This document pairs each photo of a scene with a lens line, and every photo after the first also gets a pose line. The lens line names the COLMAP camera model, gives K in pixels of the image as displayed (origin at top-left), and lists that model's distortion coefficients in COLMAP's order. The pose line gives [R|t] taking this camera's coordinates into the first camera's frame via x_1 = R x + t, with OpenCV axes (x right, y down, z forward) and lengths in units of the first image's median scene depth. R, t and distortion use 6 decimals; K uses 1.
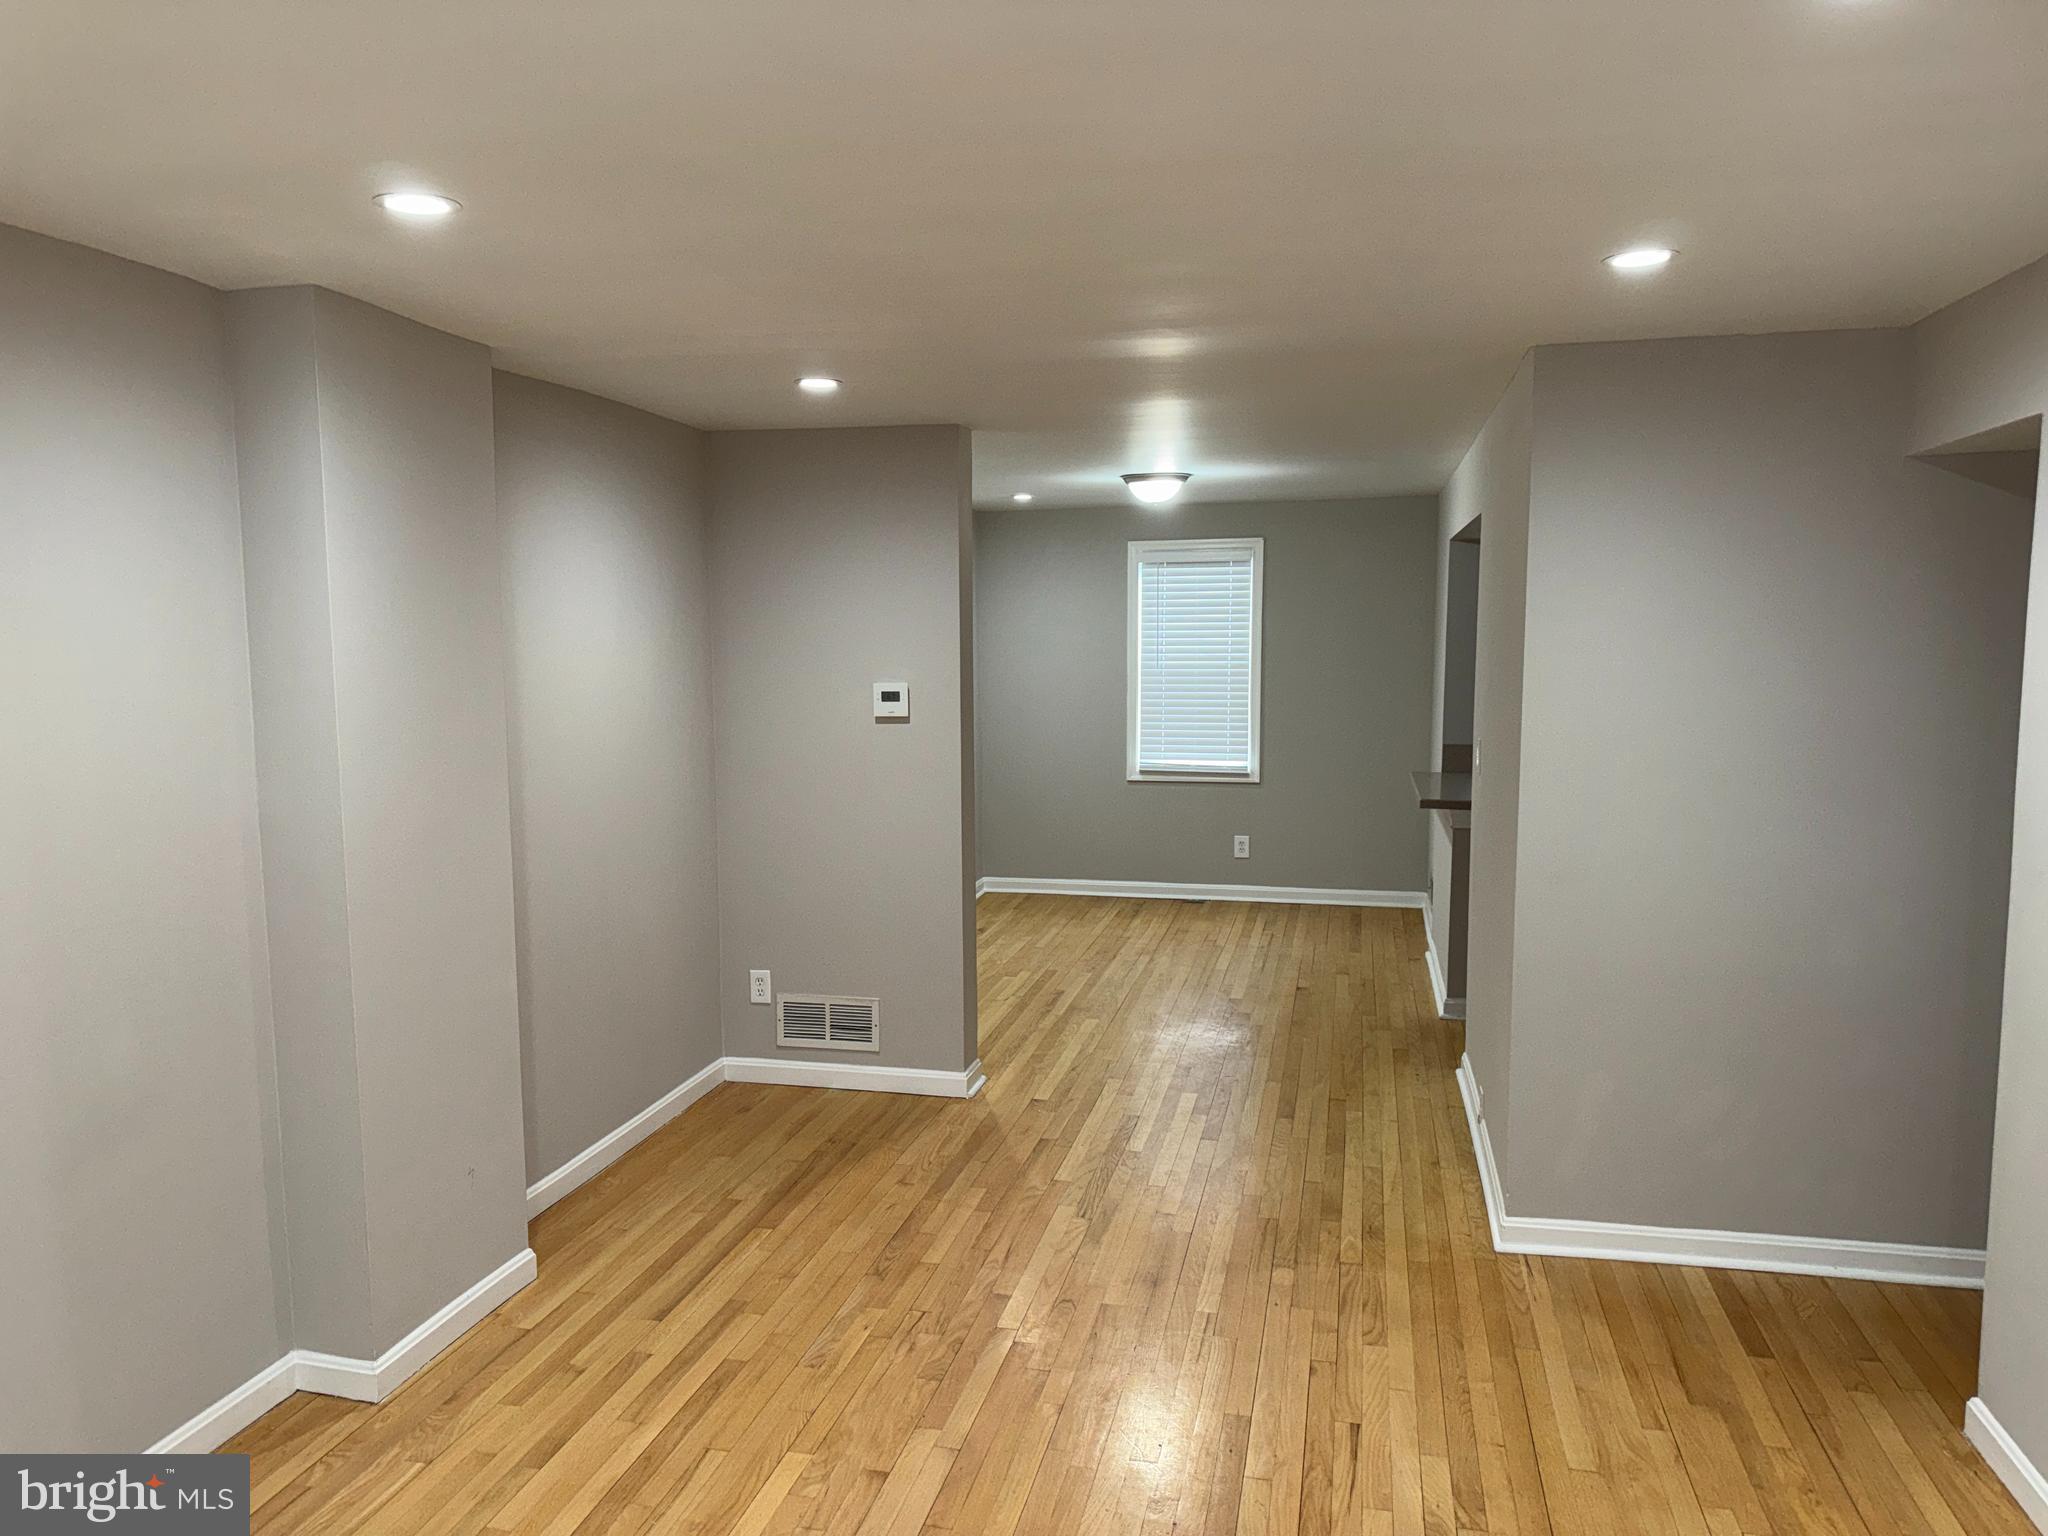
lens RADIAL K [[1432.0, 0, 1024.0], [0, 1432.0, 768.0], [0, 0, 1]] dist [0.047360, -0.051829]
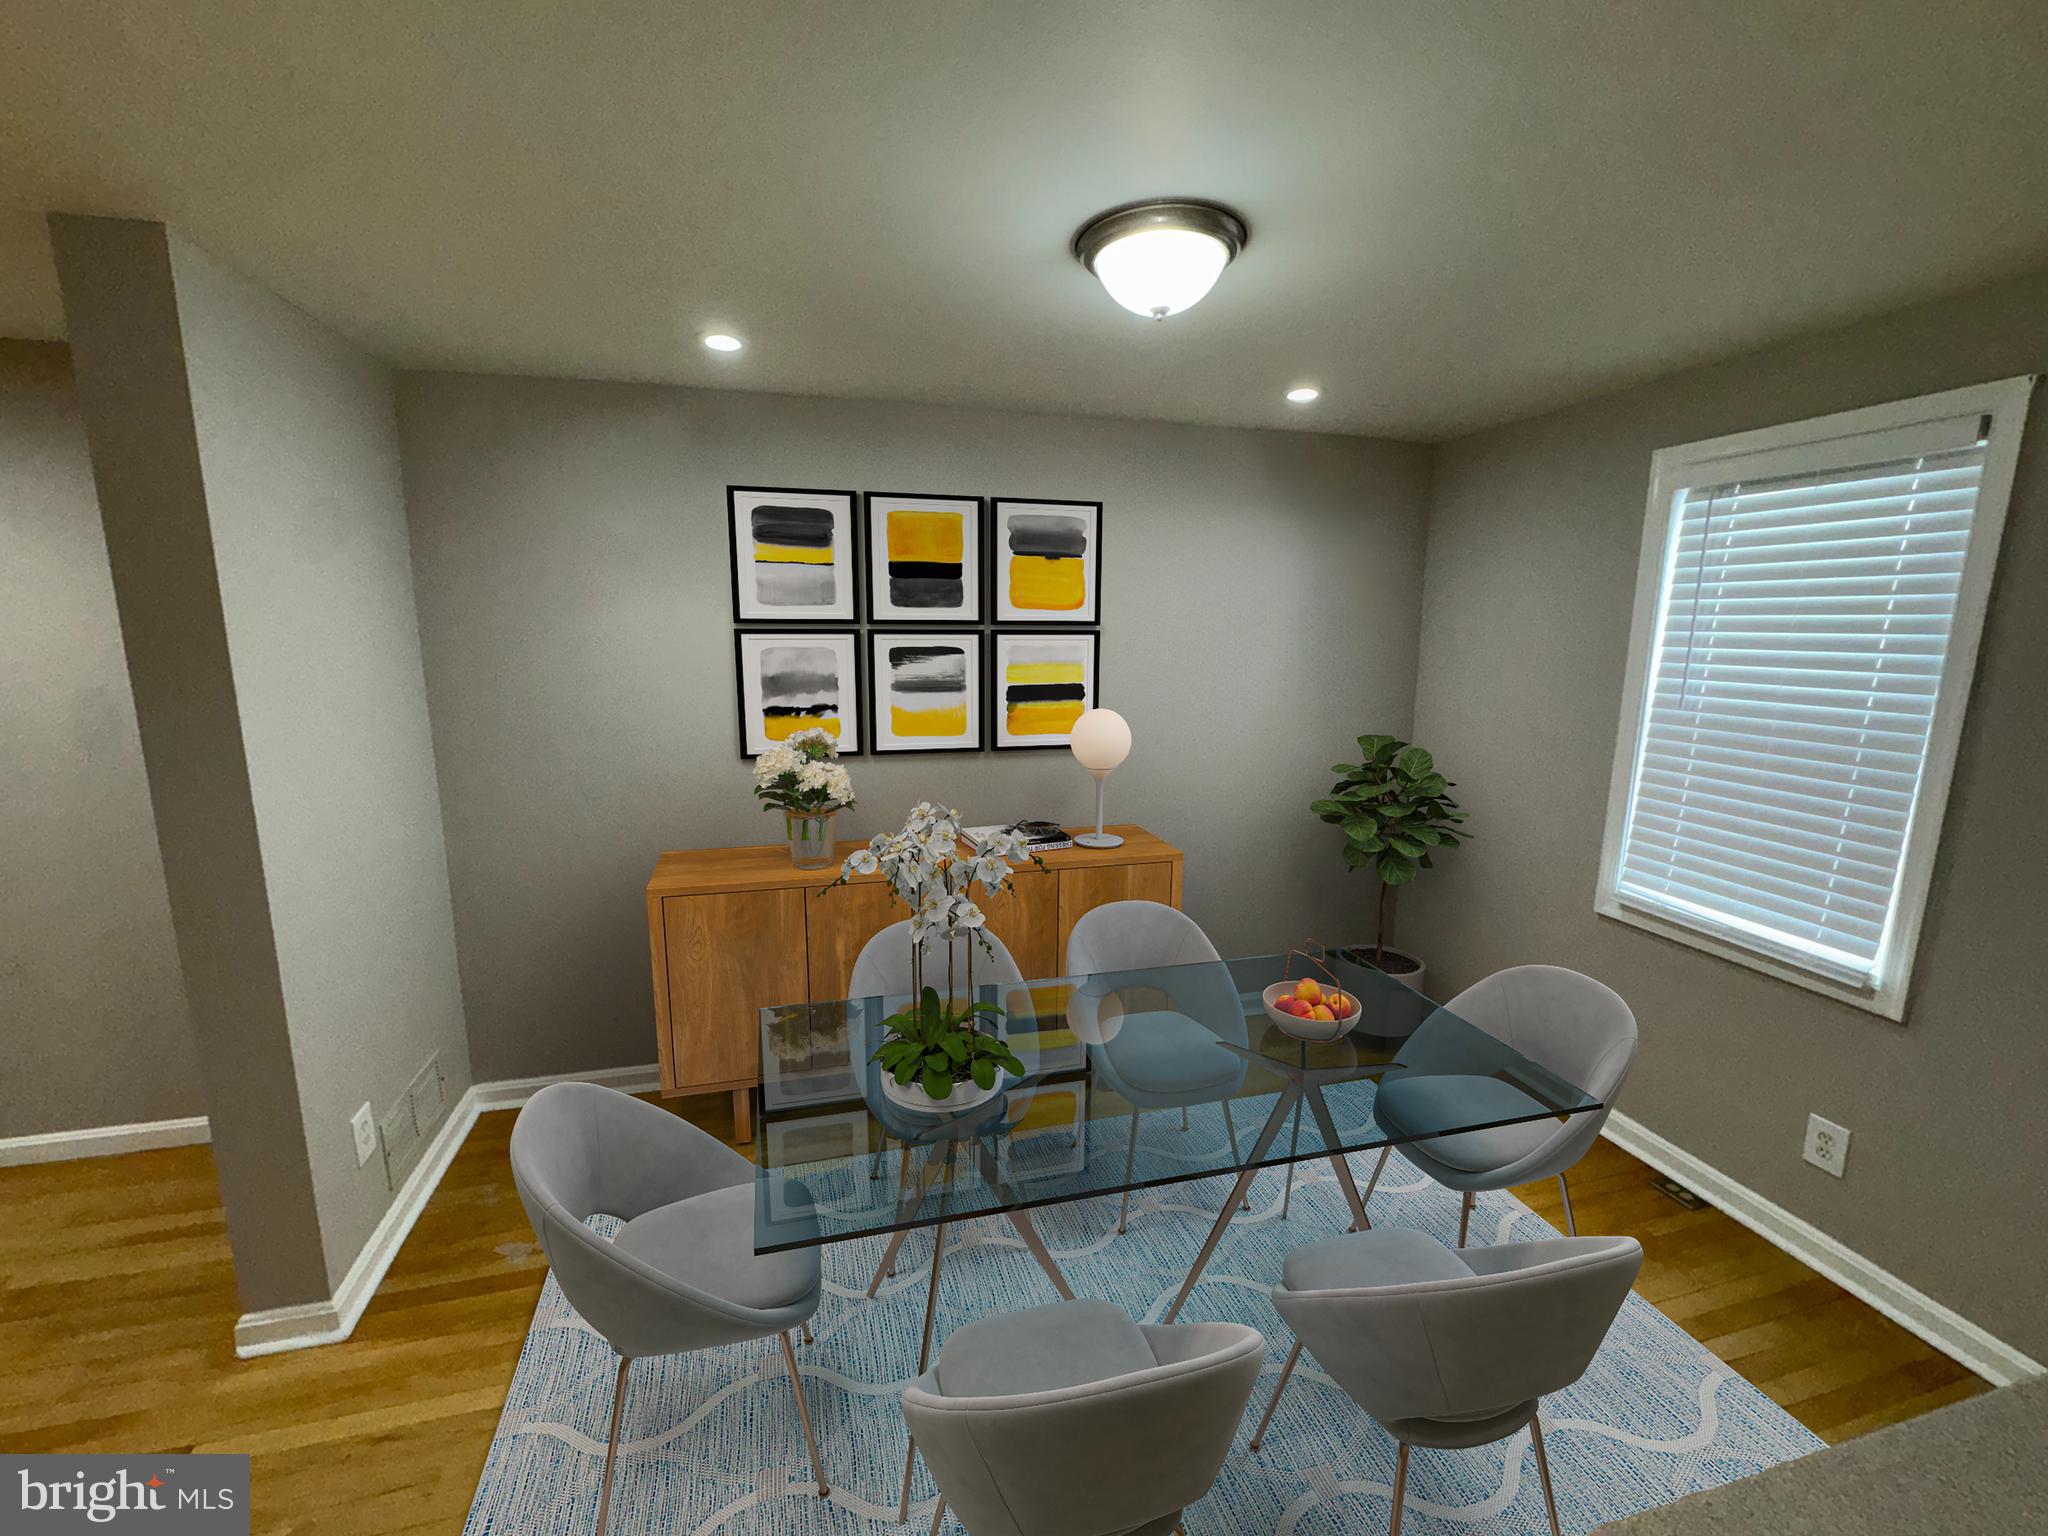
lens RADIAL K [[858.0, 0, 1024.0], [0, 858.0, 768.0], [0, 0, 1]] dist [0.000838, 0.000412]
pose [[0.463955, 0.163278, -0.870681, 0.557564], [-0.101249, 0.986200, 0.130989, -0.148350], [0.880054, 0.027383, 0.474084, 1.509482]]
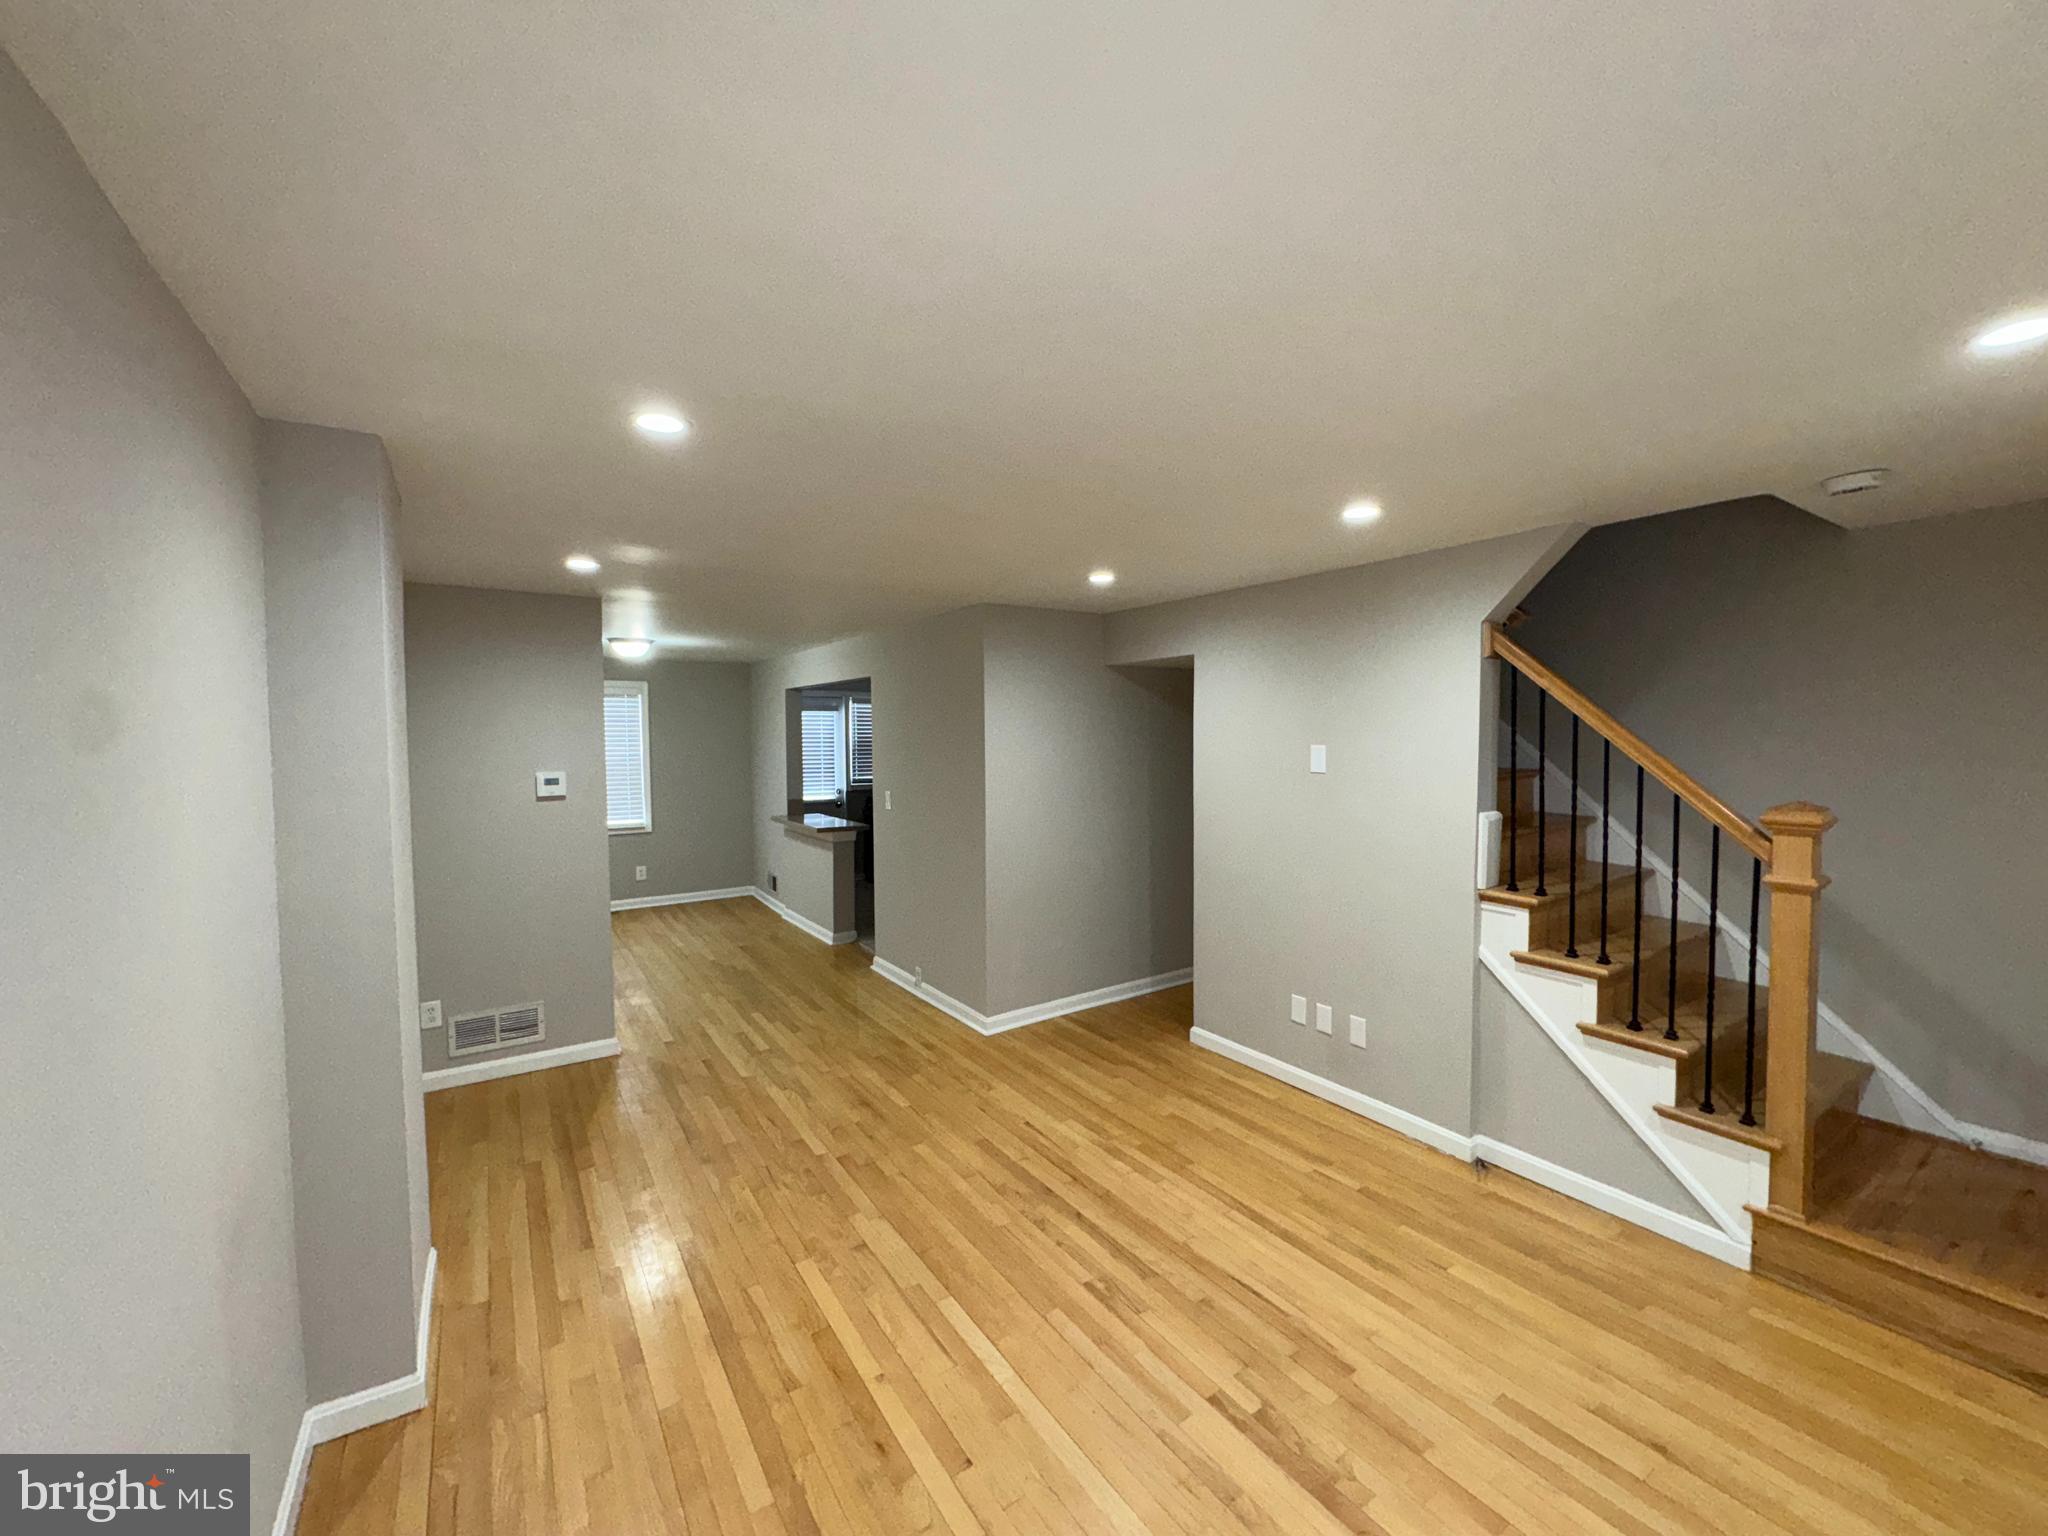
lens RADIAL K [[813.0, 0, 1024.0], [0, 813.0, 768.0], [0, 0, 1]] dist [-0.000191, 0.000292]
pose [[0.684956, -0.033061, 0.727834, -0.458672], [0.078984, 0.996452, -0.029069, -0.004349], [-0.724291, 0.077398, 0.685137, 0.147706]]
